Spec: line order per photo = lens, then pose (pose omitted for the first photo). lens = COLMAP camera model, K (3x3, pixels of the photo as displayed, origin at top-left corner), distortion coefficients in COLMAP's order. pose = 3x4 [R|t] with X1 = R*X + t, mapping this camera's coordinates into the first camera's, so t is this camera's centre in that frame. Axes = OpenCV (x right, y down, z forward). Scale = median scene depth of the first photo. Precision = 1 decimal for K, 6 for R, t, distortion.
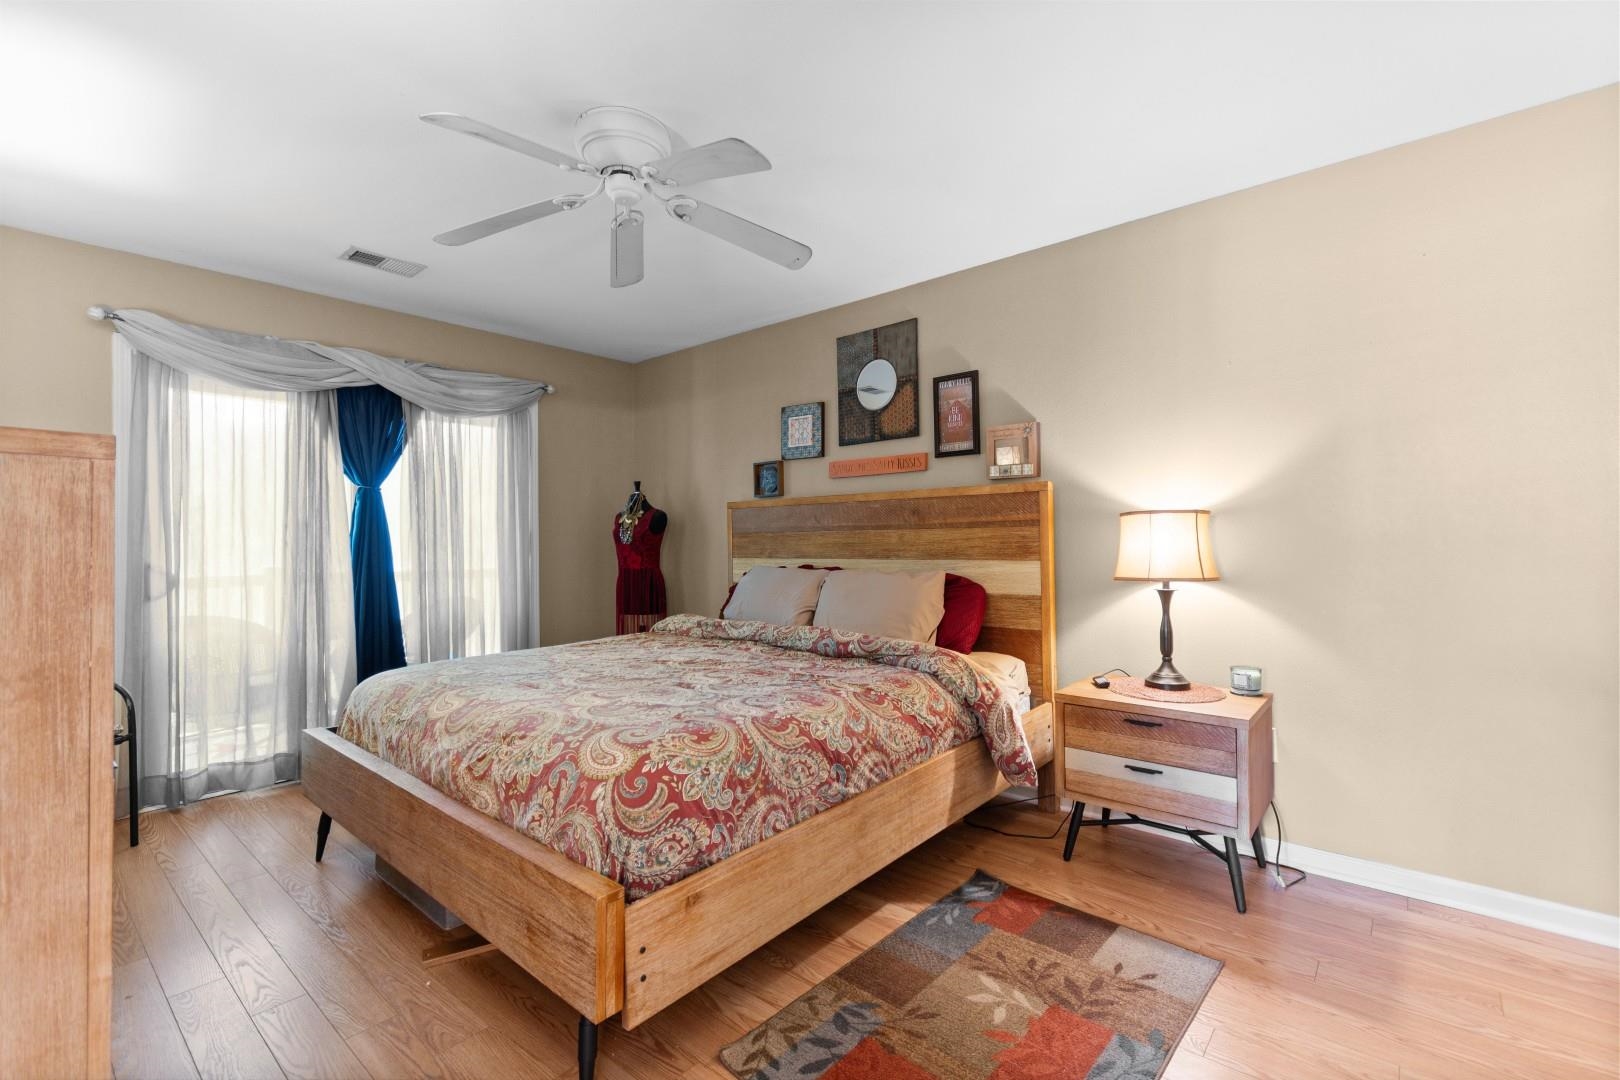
lens RADIAL K [[719.5, 0, 811.0], [0, 719.5, 547.1], [0, 0, 1]] dist [0.006849, -0.003395]
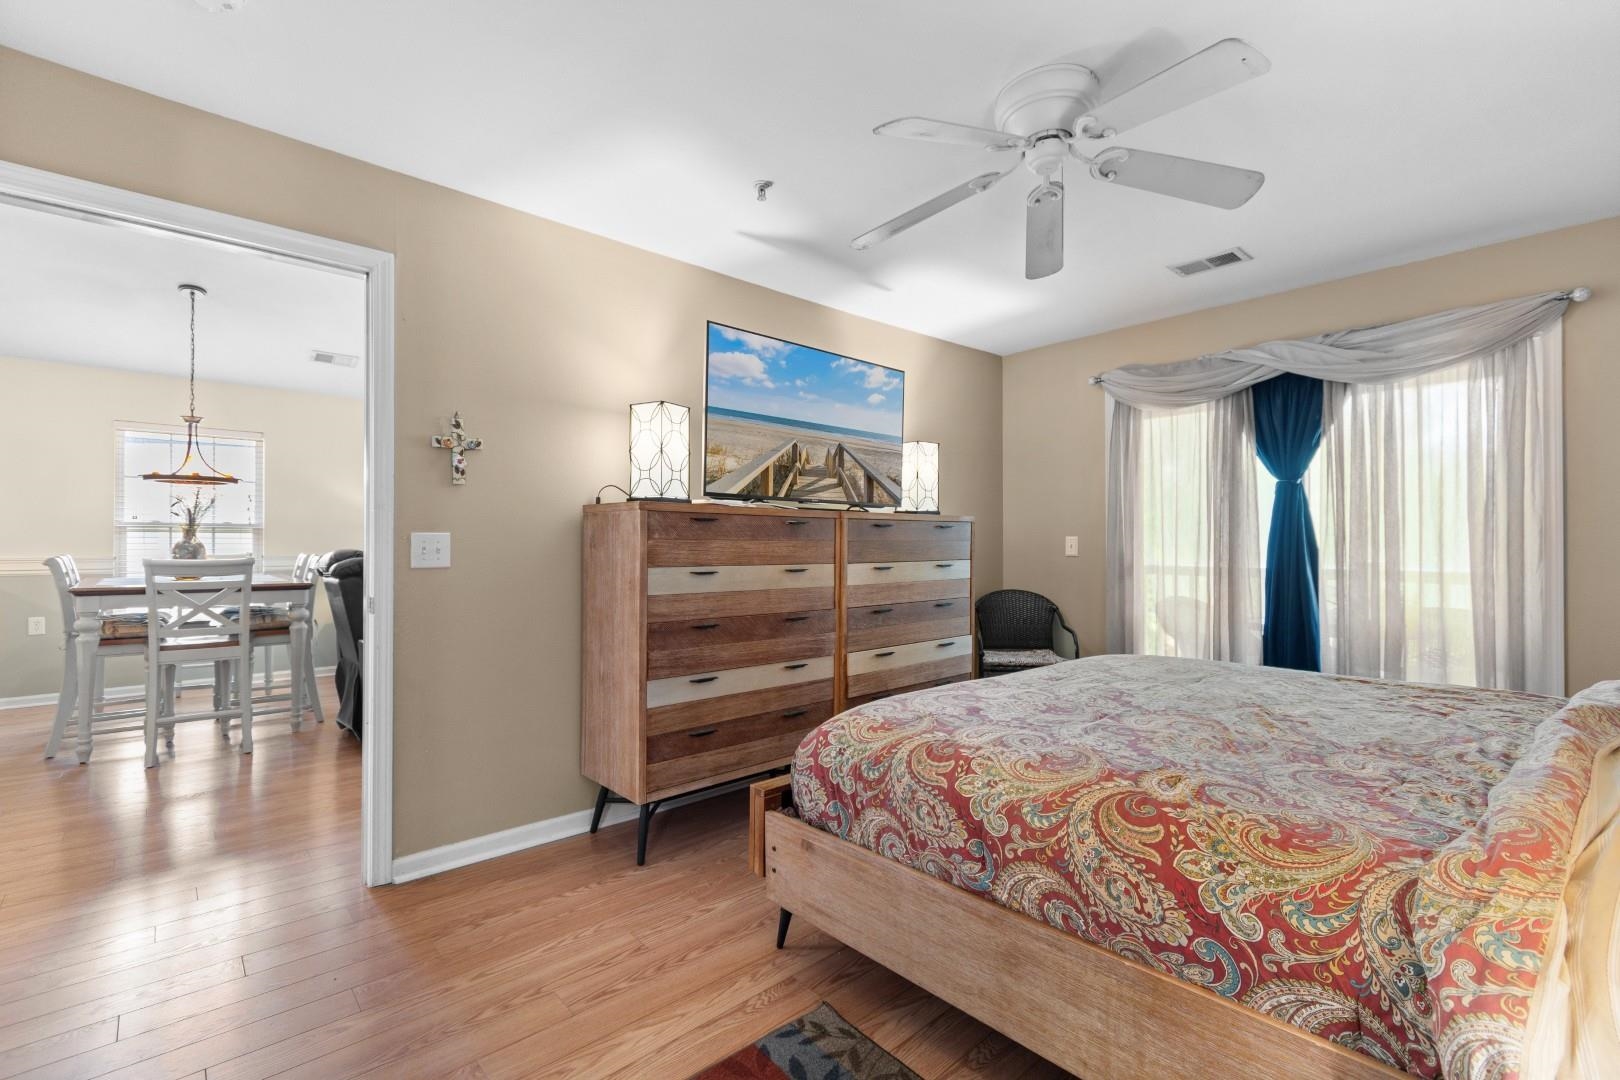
lens RADIAL K [[719.5, 0, 816.0], [0, 719.5, 533.1], [0, 0, 1]] dist [0.006849, -0.003395]
pose [[-0.137102, -0.001619, -0.990556, 0.658160], [-0.001812, 0.999997, -0.001384, -0.012495], [0.990555, 0.001606, -0.137105, 0.772620]]
